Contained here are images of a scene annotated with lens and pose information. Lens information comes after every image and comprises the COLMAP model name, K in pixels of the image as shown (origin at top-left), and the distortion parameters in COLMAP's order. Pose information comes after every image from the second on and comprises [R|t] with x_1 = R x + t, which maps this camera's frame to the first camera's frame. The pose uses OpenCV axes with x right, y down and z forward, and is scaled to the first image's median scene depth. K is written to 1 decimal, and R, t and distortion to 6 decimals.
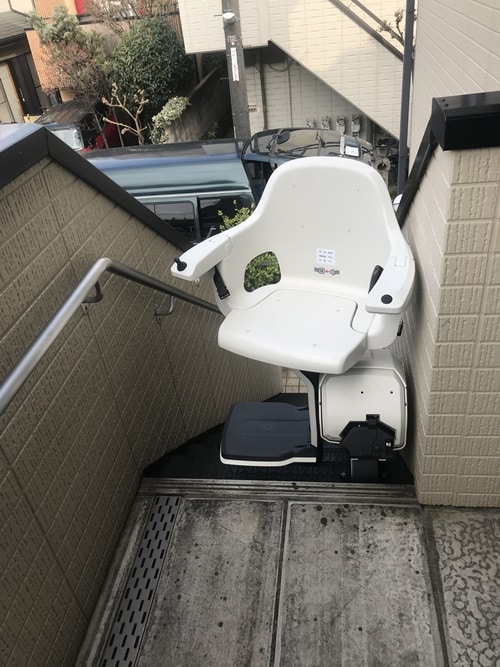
lens RADIAL K [[543.2, 0, 250.0], [0, 543.2, 333.5], [0, 0, 1]] dist [-0.009721, 0.004881]
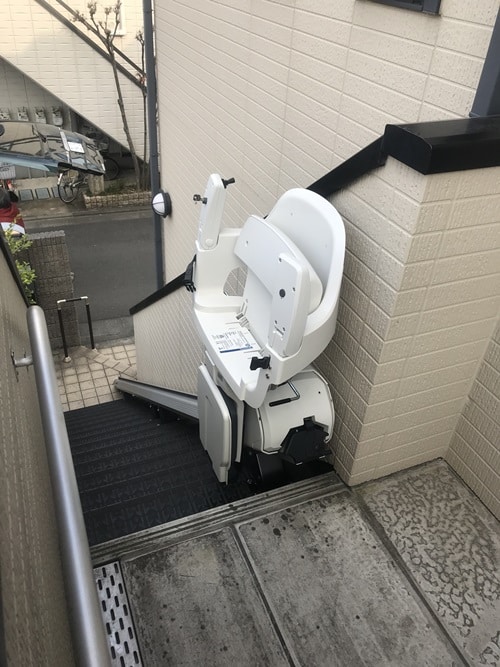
lens RADIAL K [[543.2, 0, 250.0], [0, 543.2, 333.5], [0, 0, 1]] dist [-0.009721, 0.004881]
pose [[0.847459, -0.160654, 0.505967, -0.375848], [0.153278, 0.986565, 0.056522, -0.087290], [-0.508250, 0.029654, 0.860699, 0.152524]]
